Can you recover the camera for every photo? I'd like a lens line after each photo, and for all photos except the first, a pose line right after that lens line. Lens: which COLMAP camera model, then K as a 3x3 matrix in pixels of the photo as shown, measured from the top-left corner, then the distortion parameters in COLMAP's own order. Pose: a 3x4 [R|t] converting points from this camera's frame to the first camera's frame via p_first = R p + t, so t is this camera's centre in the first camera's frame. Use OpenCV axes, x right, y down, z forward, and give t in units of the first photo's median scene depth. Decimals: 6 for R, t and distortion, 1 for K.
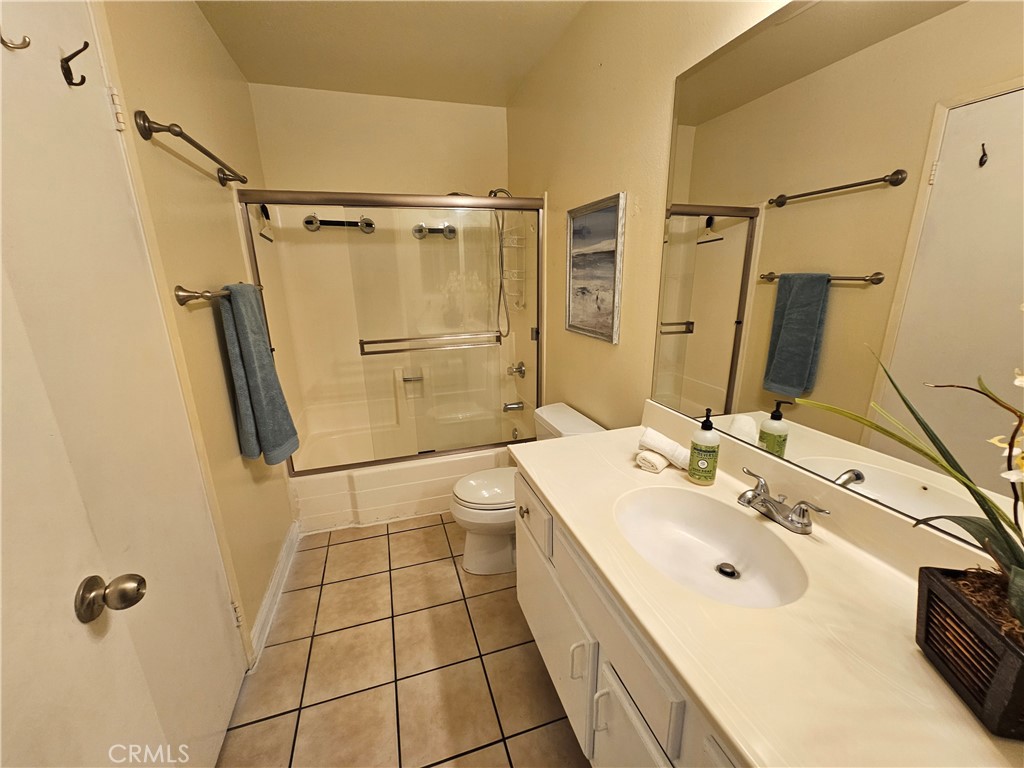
lens RADIAL K [[417.5, 0, 510.6], [0, 417.5, 385.8], [0, 0, 1]] dist [-0.001263, -0.000508]
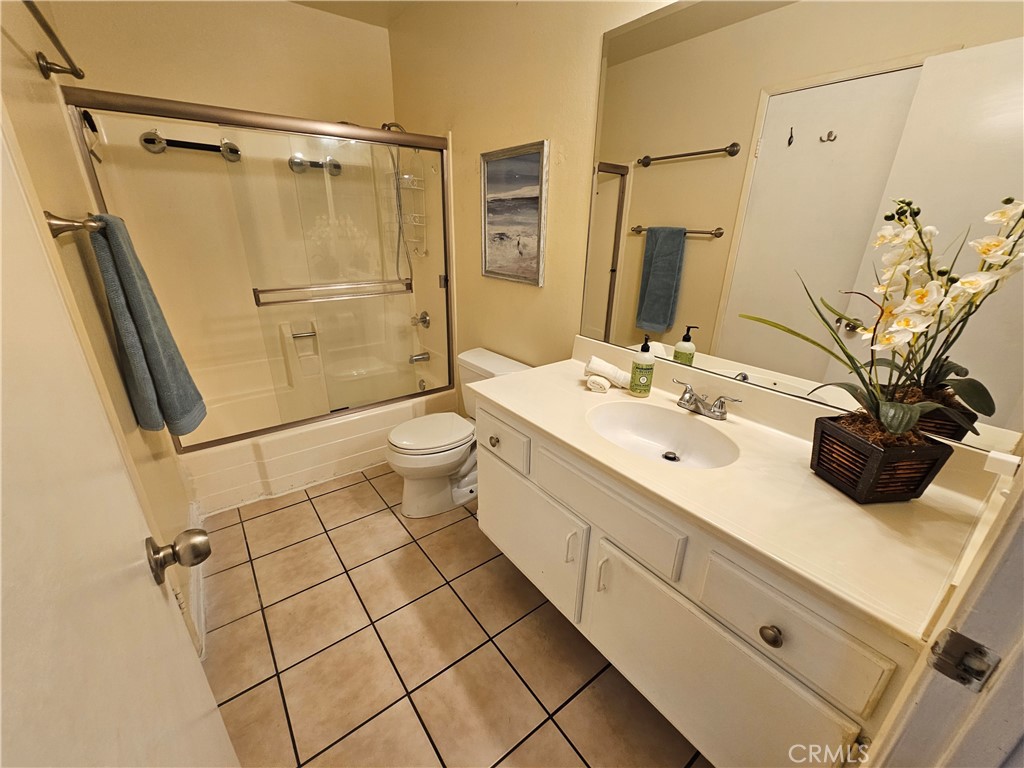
lens RADIAL K [[417.5, 0, 518.1], [0, 417.5, 383.2], [0, 0, 1]] dist [-0.001263, -0.000508]
pose [[0.942312, -0.088694, 0.322772, -0.165425], [0.055693, 0.992359, 0.110095, 0.024152], [-0.330071, -0.085768, 0.940052, -0.020980]]
